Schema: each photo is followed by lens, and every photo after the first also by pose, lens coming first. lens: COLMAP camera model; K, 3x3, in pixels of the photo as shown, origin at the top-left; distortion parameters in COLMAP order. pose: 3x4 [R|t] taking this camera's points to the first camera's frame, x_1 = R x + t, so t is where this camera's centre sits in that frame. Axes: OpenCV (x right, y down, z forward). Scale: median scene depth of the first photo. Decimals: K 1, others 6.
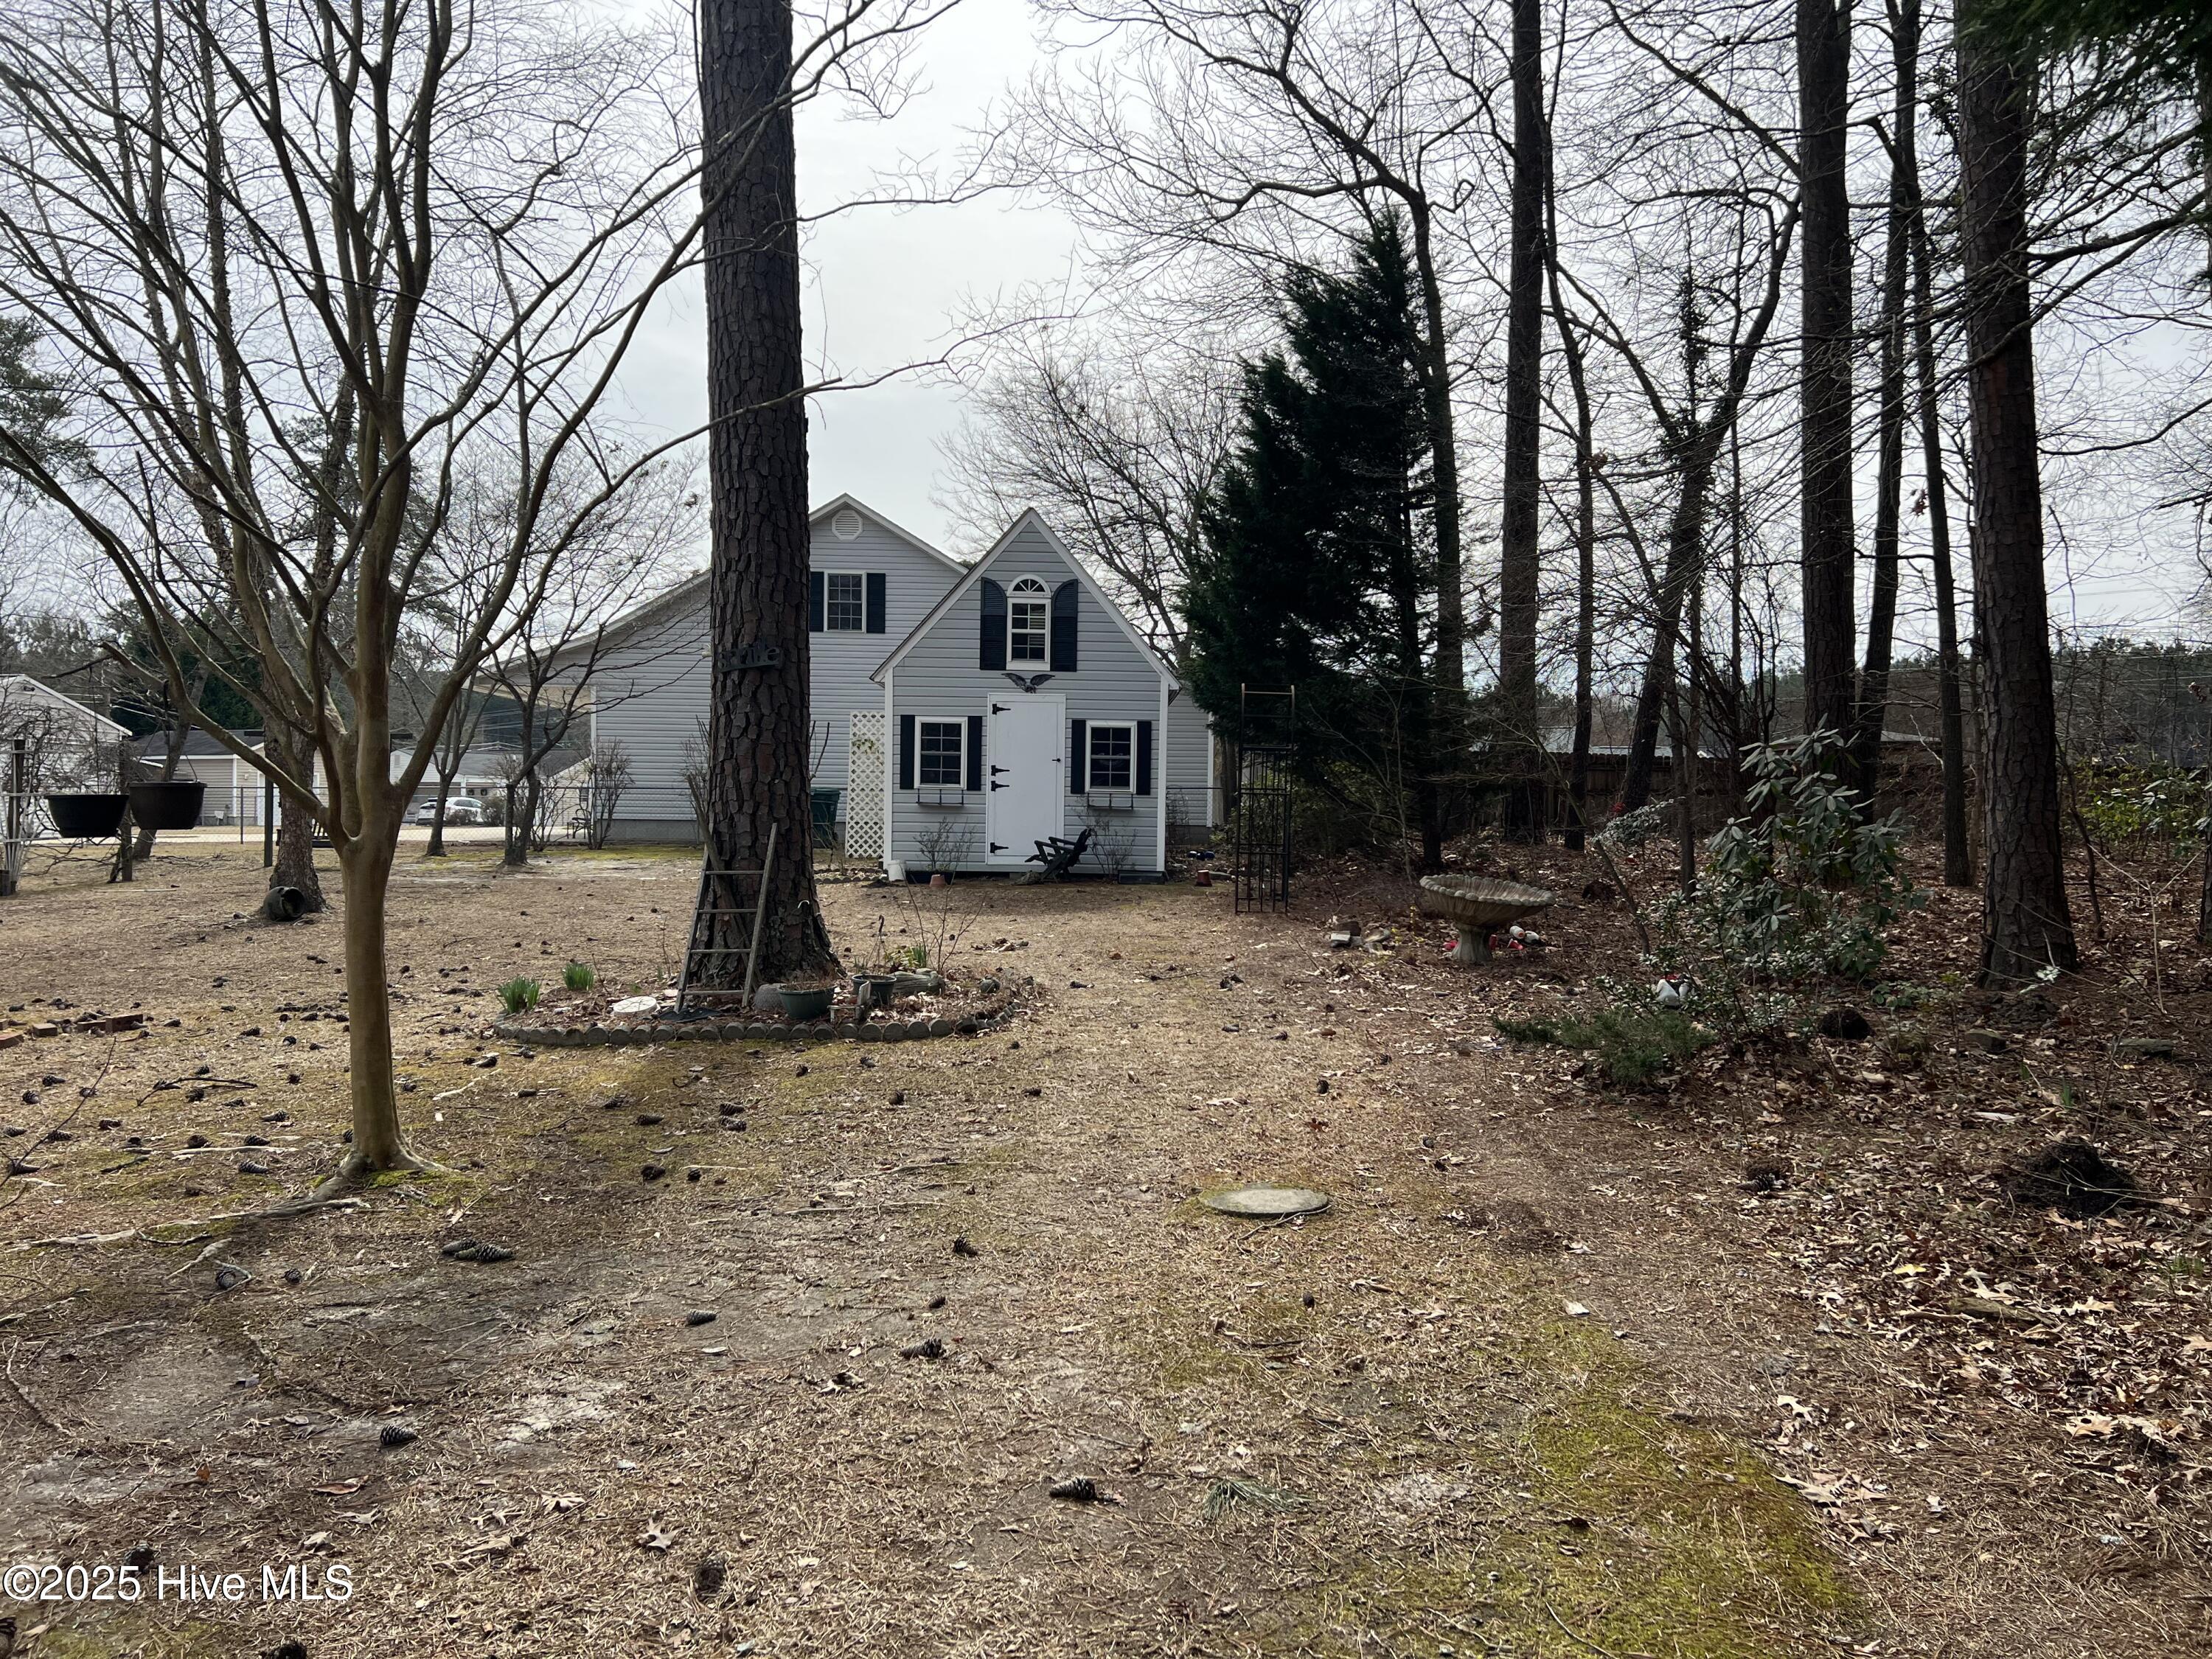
lens RADIAL K [[1681.7, 0, 1104.6], [0, 1681.7, 839.5], [0, 0, 1]] dist [0.053226, -0.026737]
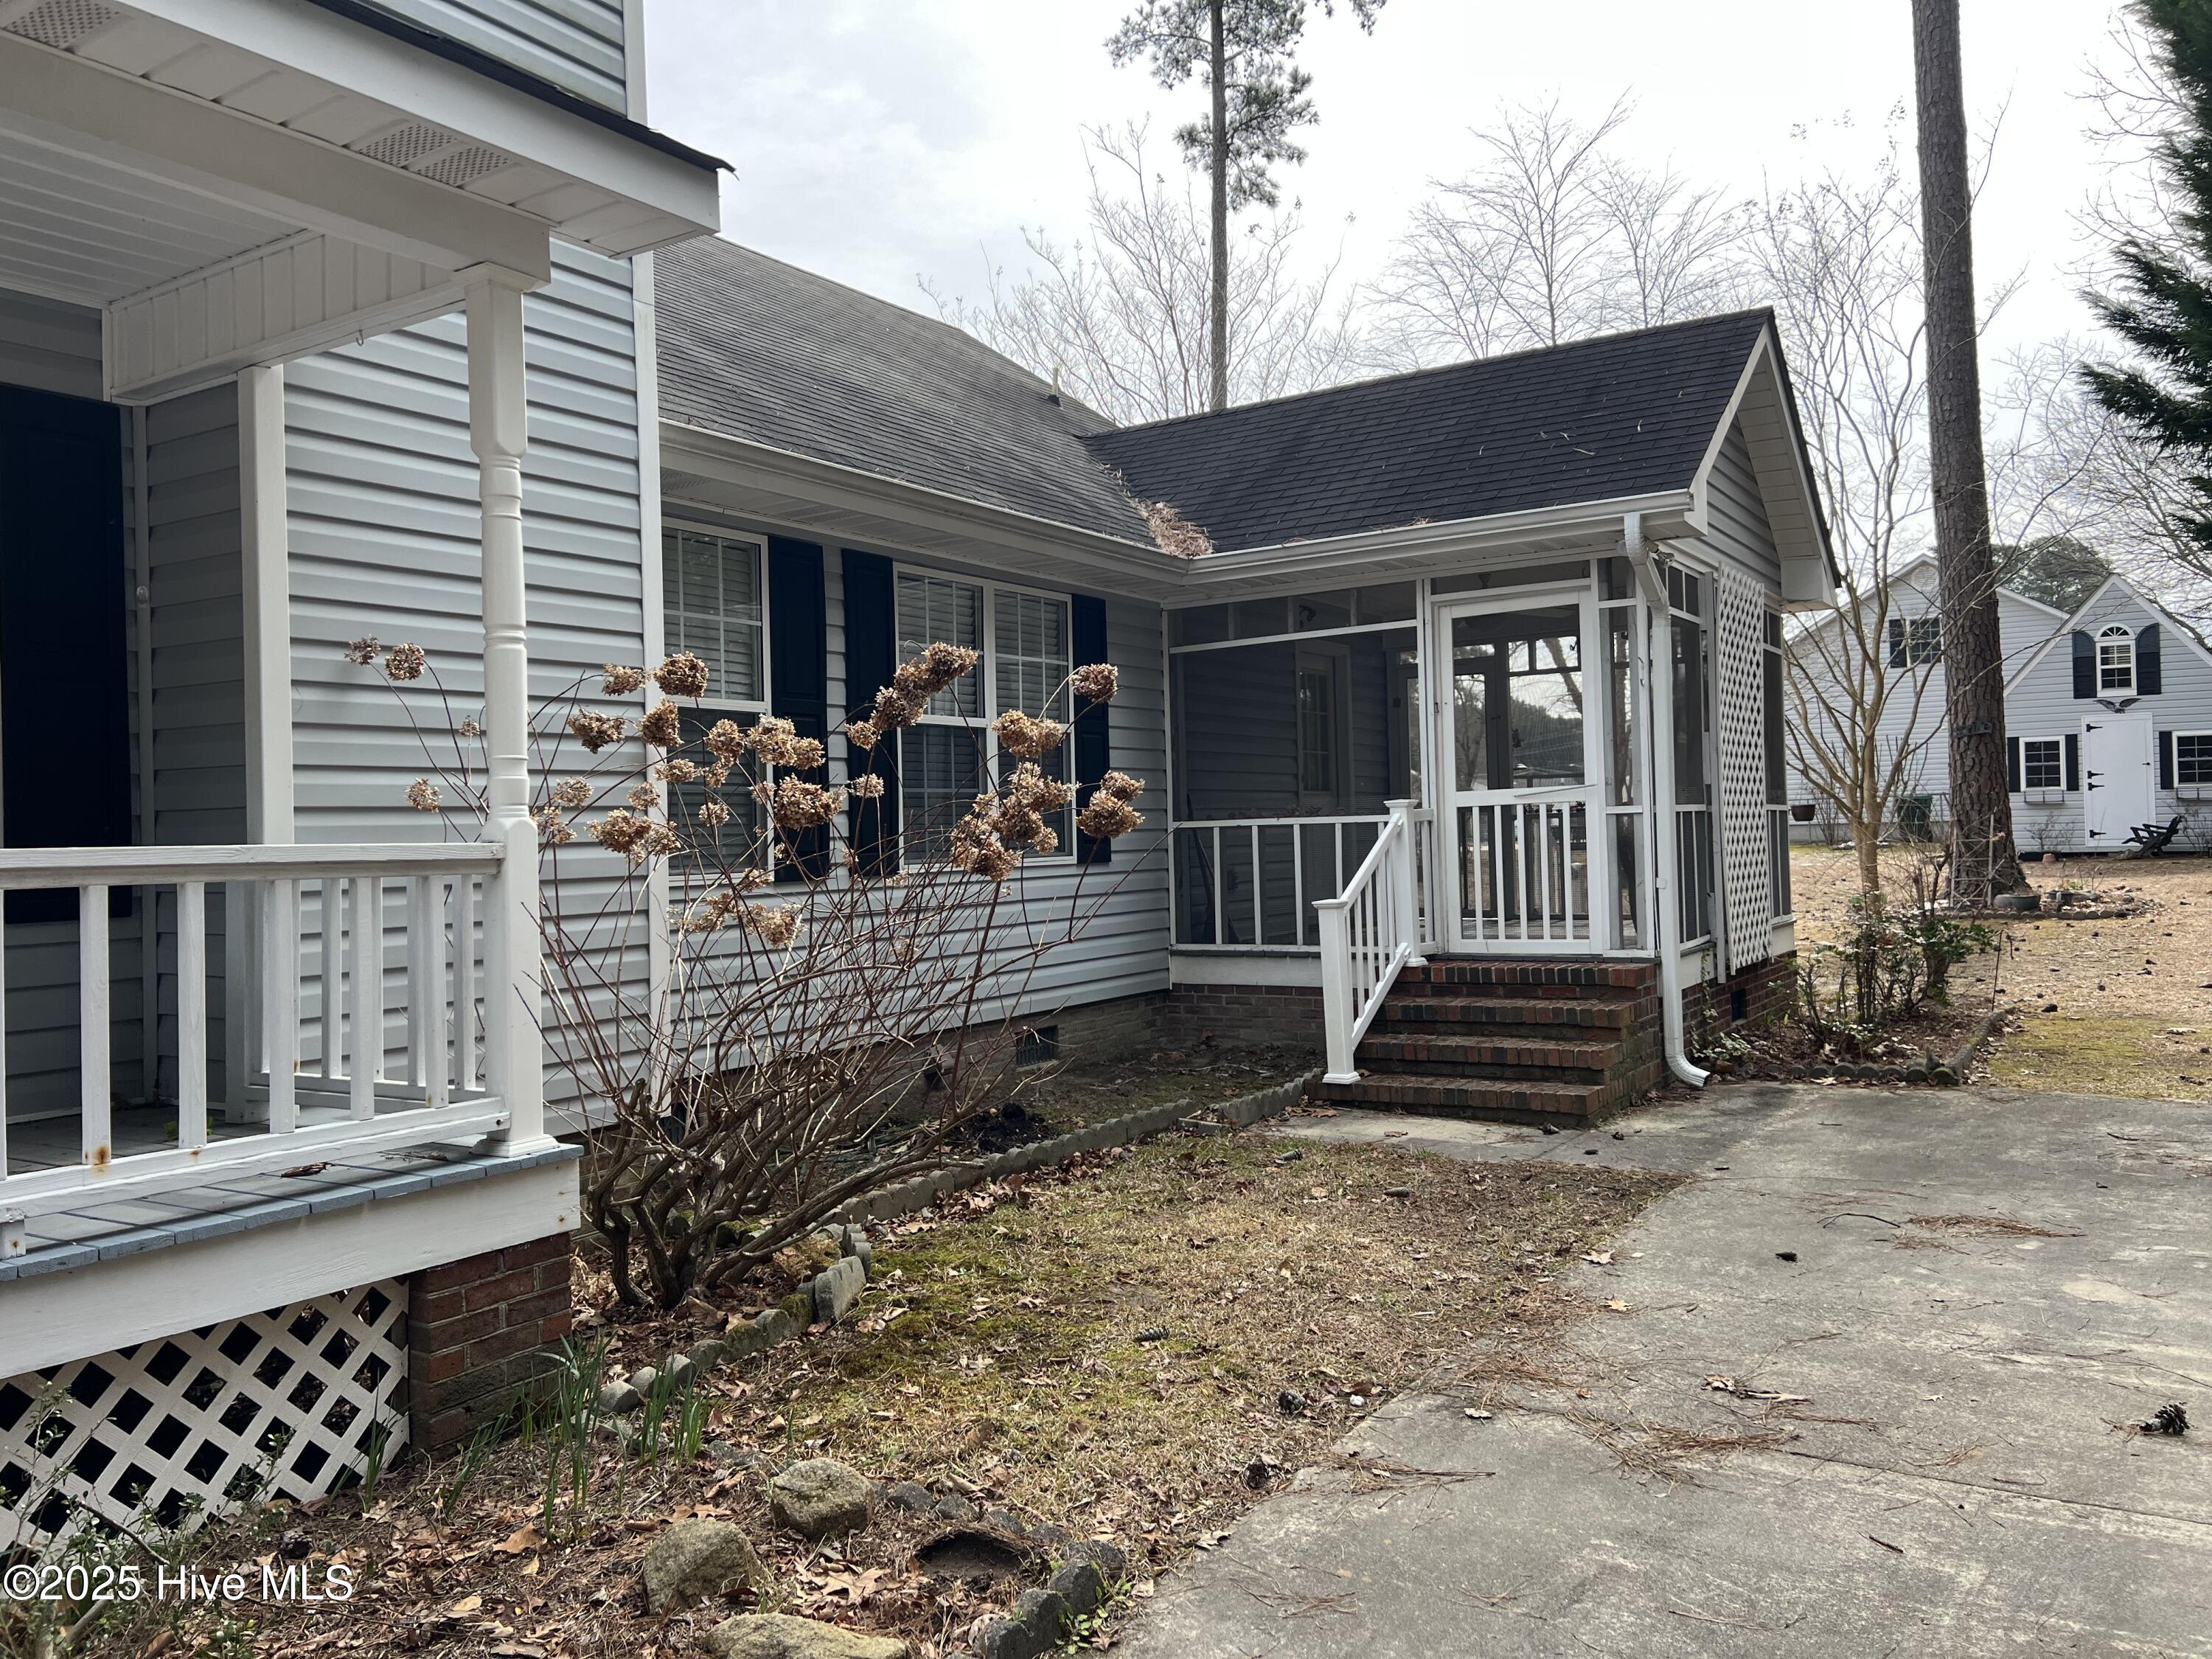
lens RADIAL K [[1668.0, 0, 1082.8], [0, 1668.0, 813.1], [0, 0, 1]] dist [-0.001531, -0.000349]
pose [[0.833776, -0.043707, -0.550370, -0.006762], [0.029403, 0.998962, -0.034788, 0.010746], [0.551319, 0.012823, 0.834196, -0.511785]]
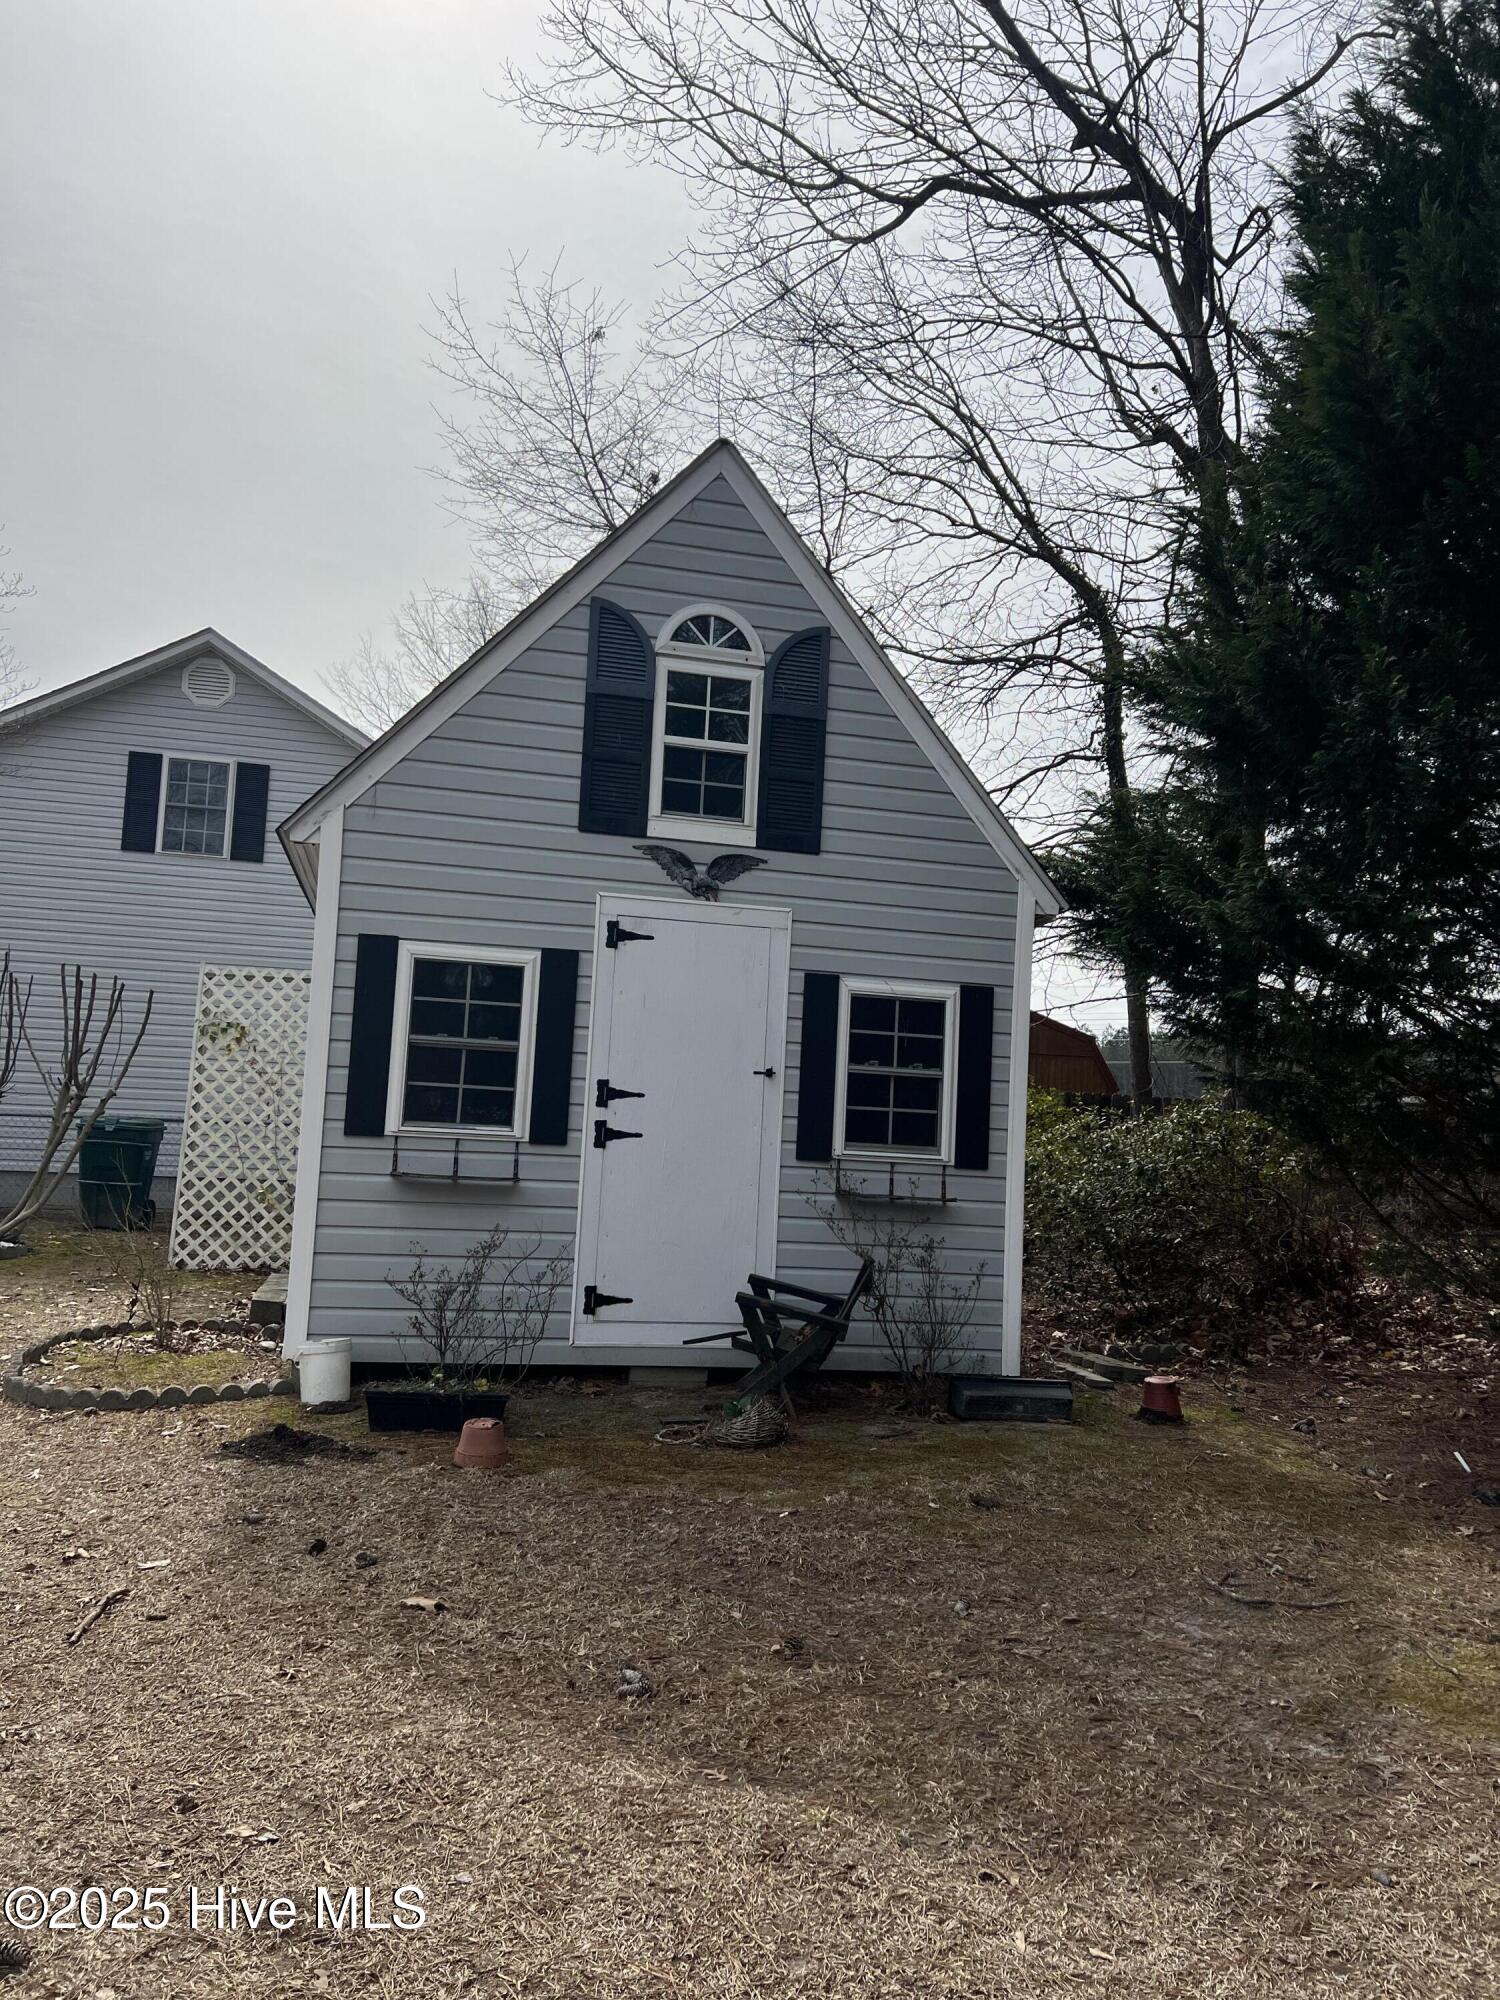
lens RADIAL K [[1520.5, 0, 750.0], [0, 1520.5, 1000.0], [0, 0, 1]] dist [0.053226, -0.026737]
pose [[0.977329, 0.050699, 0.205566, -0.105374], [-0.027581, 0.993120, -0.113805, -0.023877], [-0.209921, 0.105555, 0.972004, 0.656590]]
